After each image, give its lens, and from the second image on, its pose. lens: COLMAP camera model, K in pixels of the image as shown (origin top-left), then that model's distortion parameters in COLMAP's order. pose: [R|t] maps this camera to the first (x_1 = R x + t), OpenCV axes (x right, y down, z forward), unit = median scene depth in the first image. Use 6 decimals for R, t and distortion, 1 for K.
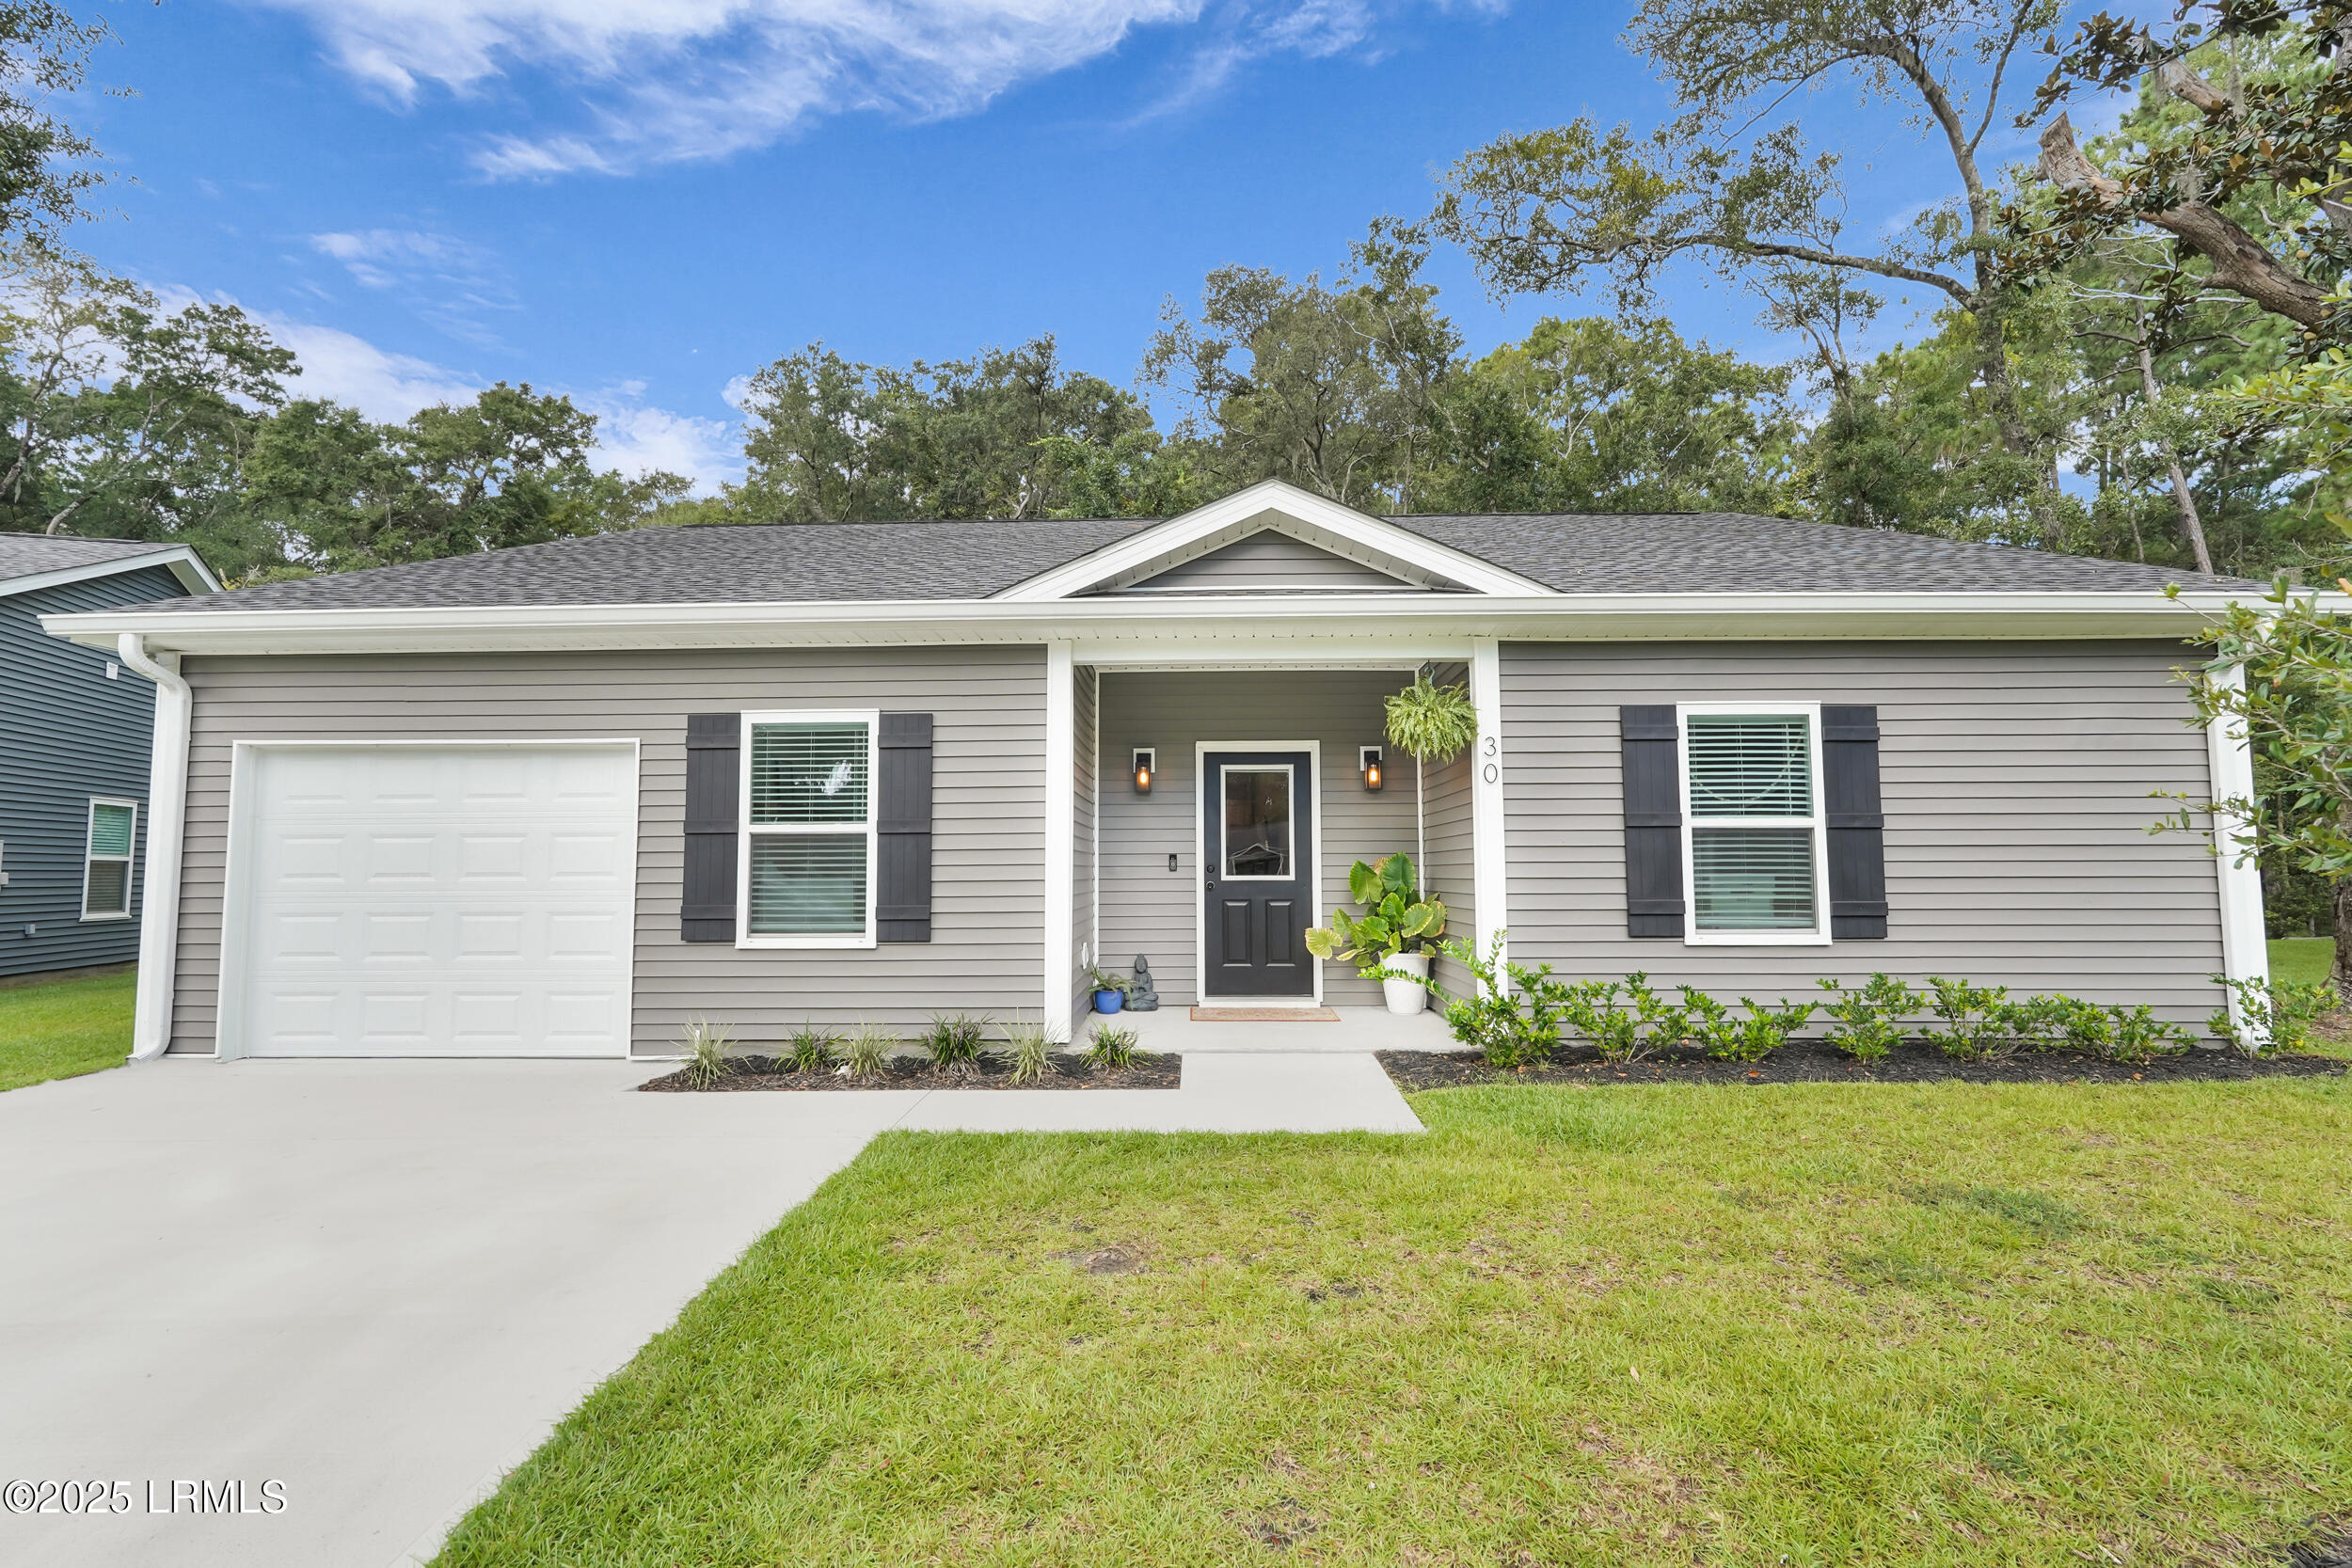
lens RADIAL K [[1031.4, 0, 1167.9], [0, 1031.4, 842.7], [0, 0, 1]] dist [-0.013039, 0.005601]
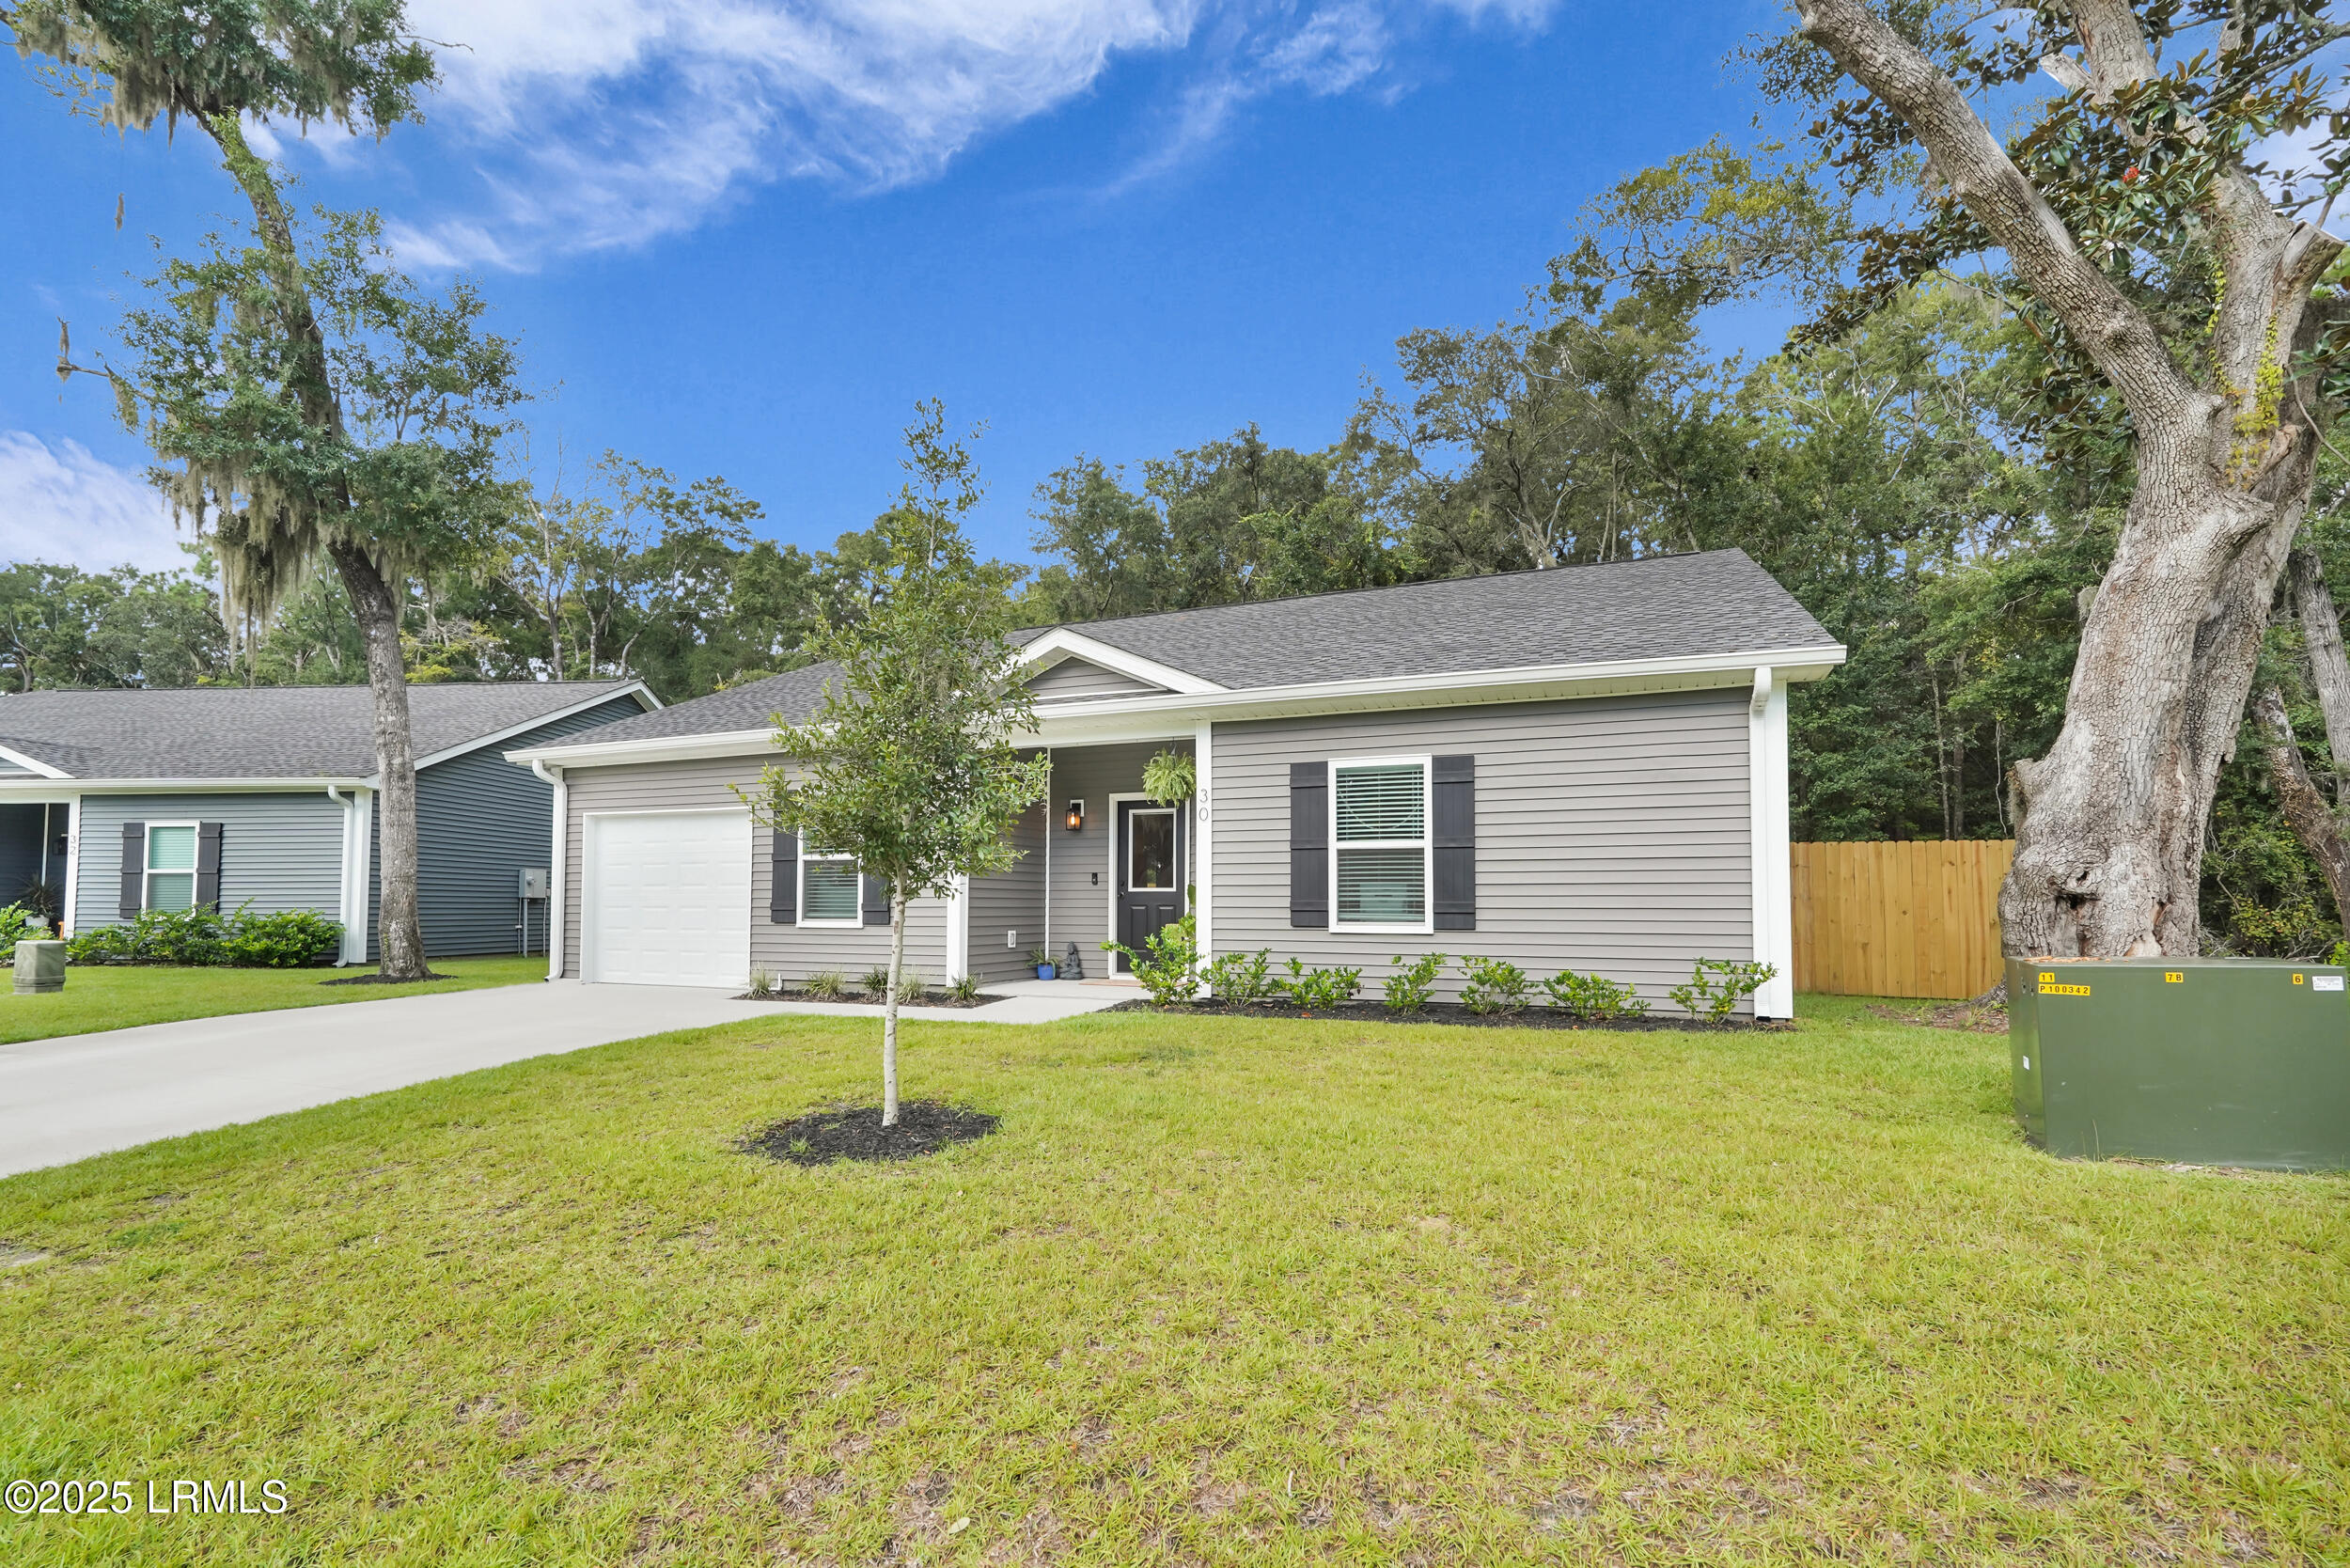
lens RADIAL K [[1029.7, 0, 1181.9], [0, 1029.7, 919.2], [0, 0, 1]] dist [-0.010902, -0.000002]
pose [[0.934808, 0.009790, -0.355018, 0.776987], [0.005460, 0.999106, 0.041929, 0.019838], [0.355111, -0.041134, 0.933919, -0.370938]]
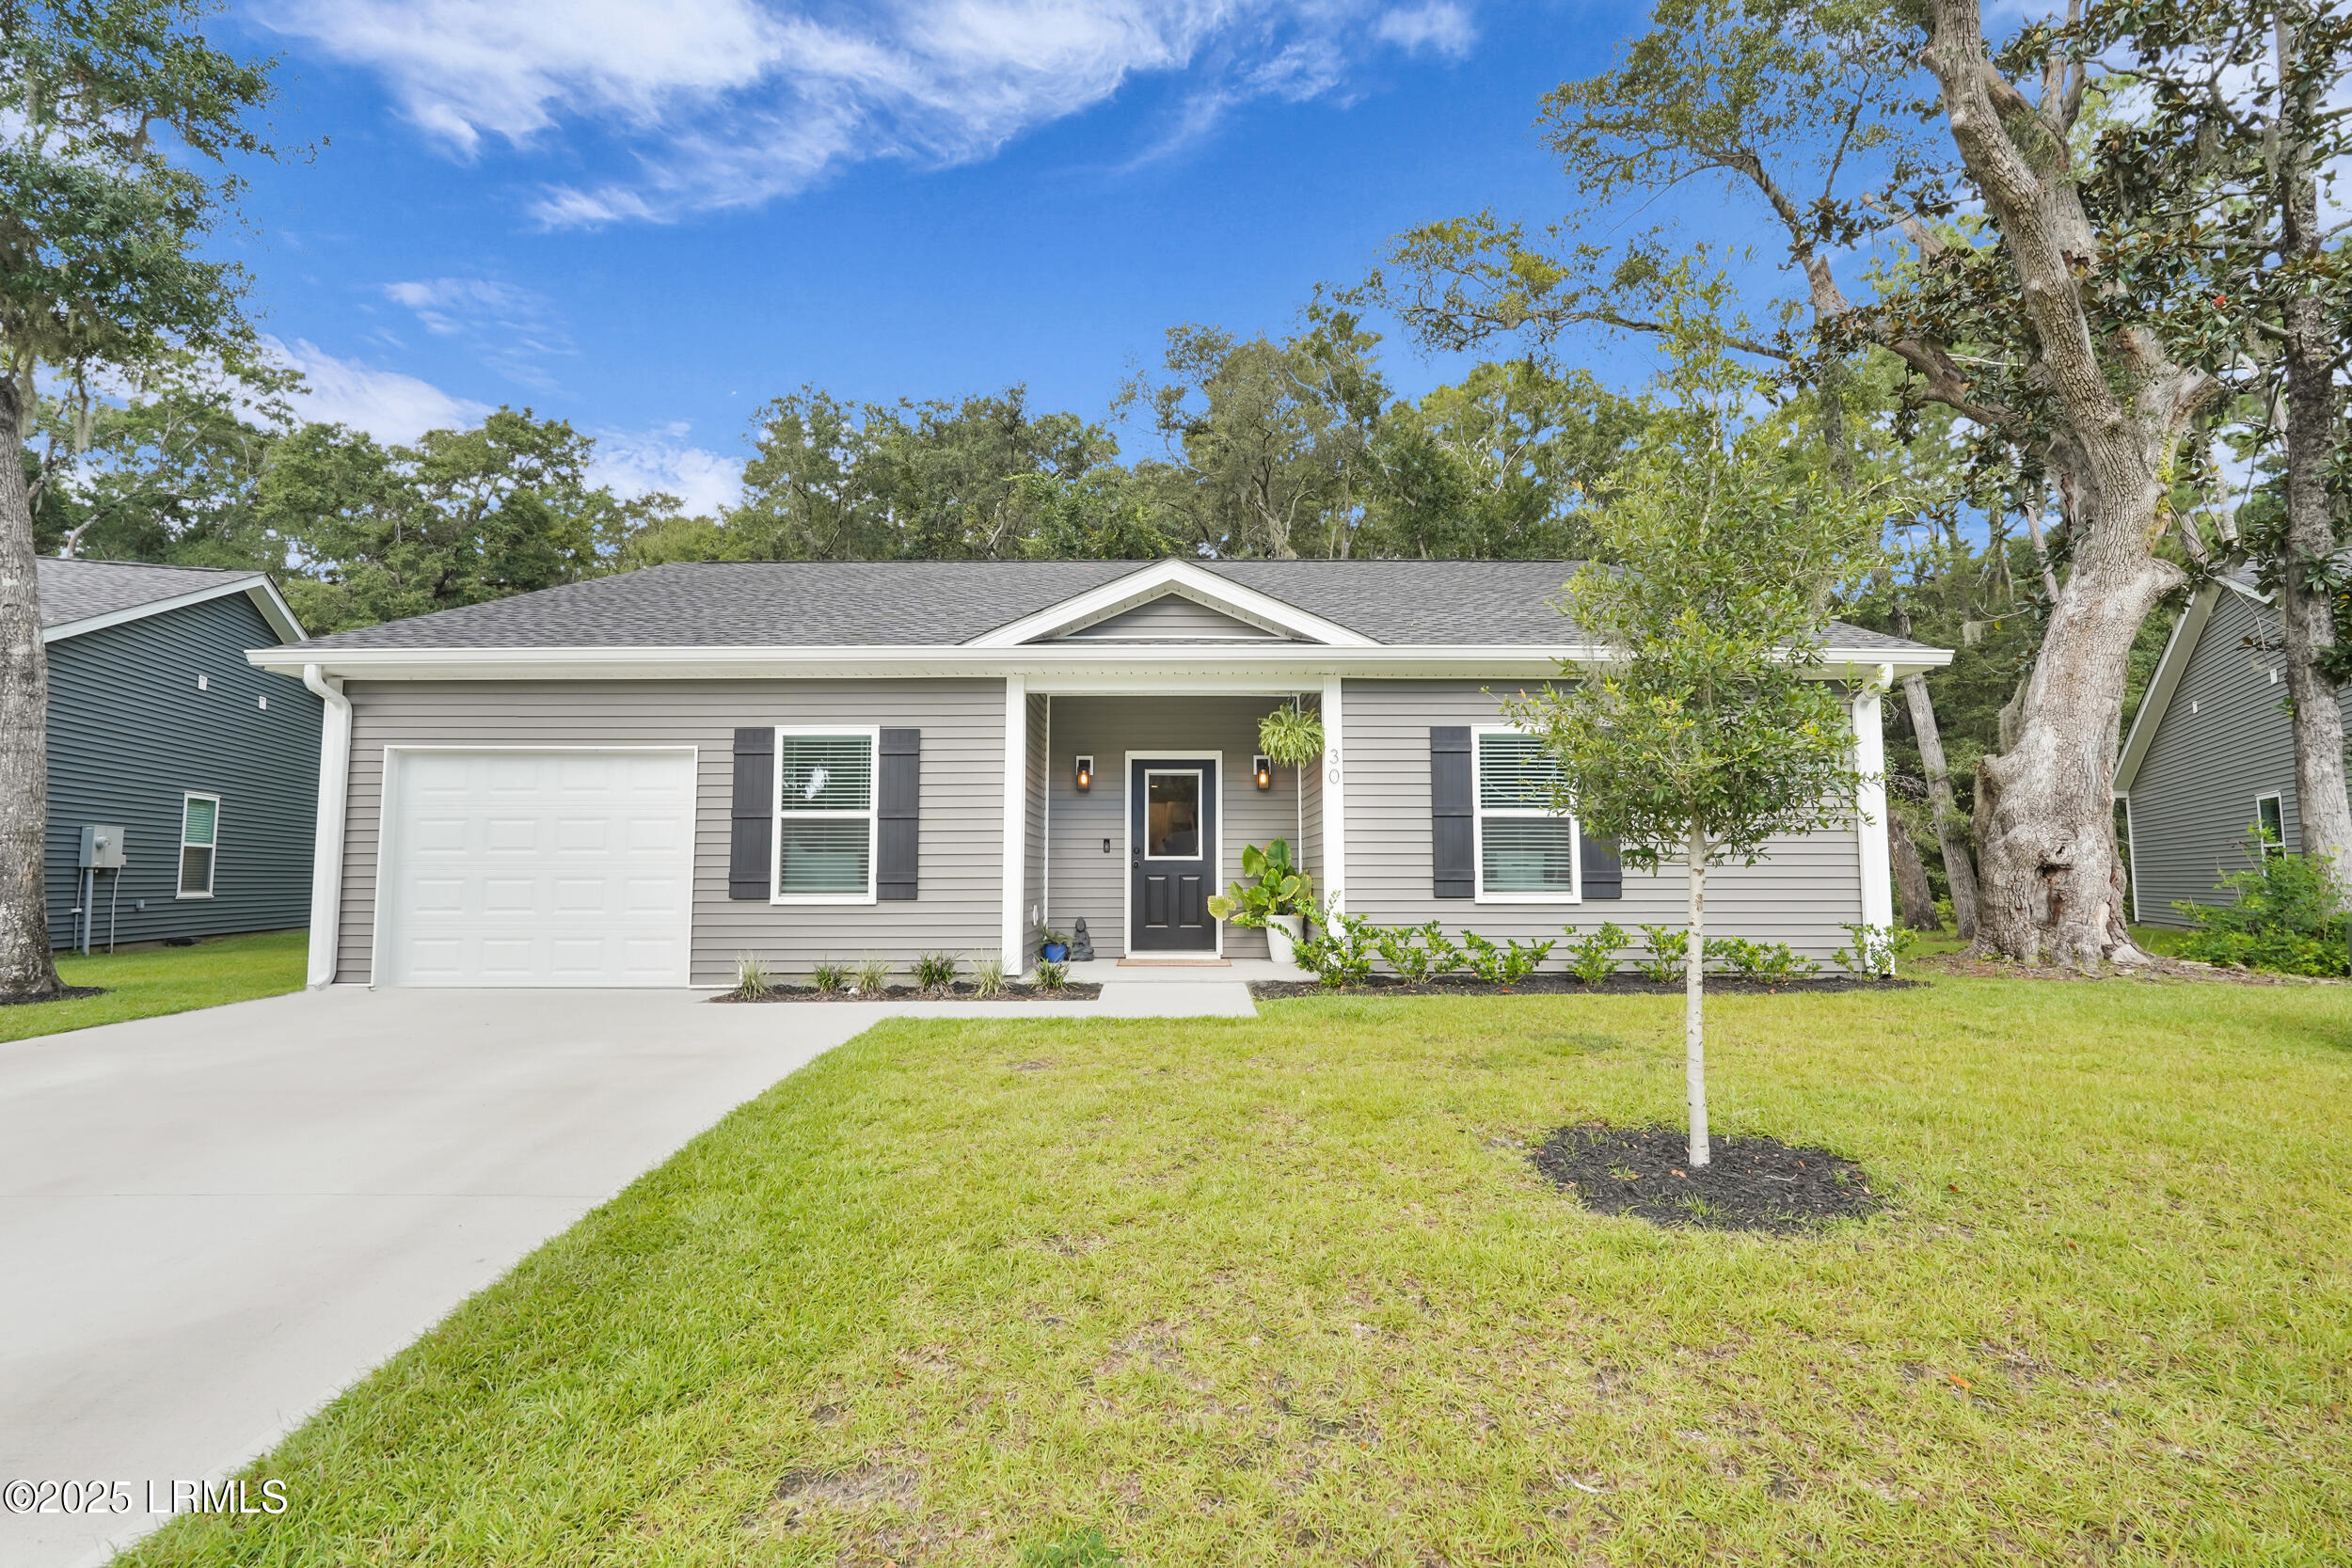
lens RADIAL K [[1010.6, 0, 1164.8], [0, 1010.6, 843.9], [0, 0, 1]] dist [-0.009406, 0.000674]
pose [[0.999743, 0.004537, 0.022193, 0.059911], [-0.004453, 0.999983, -0.003832, 0.026621], [-0.022210, 0.003732, 0.999746, -0.309495]]
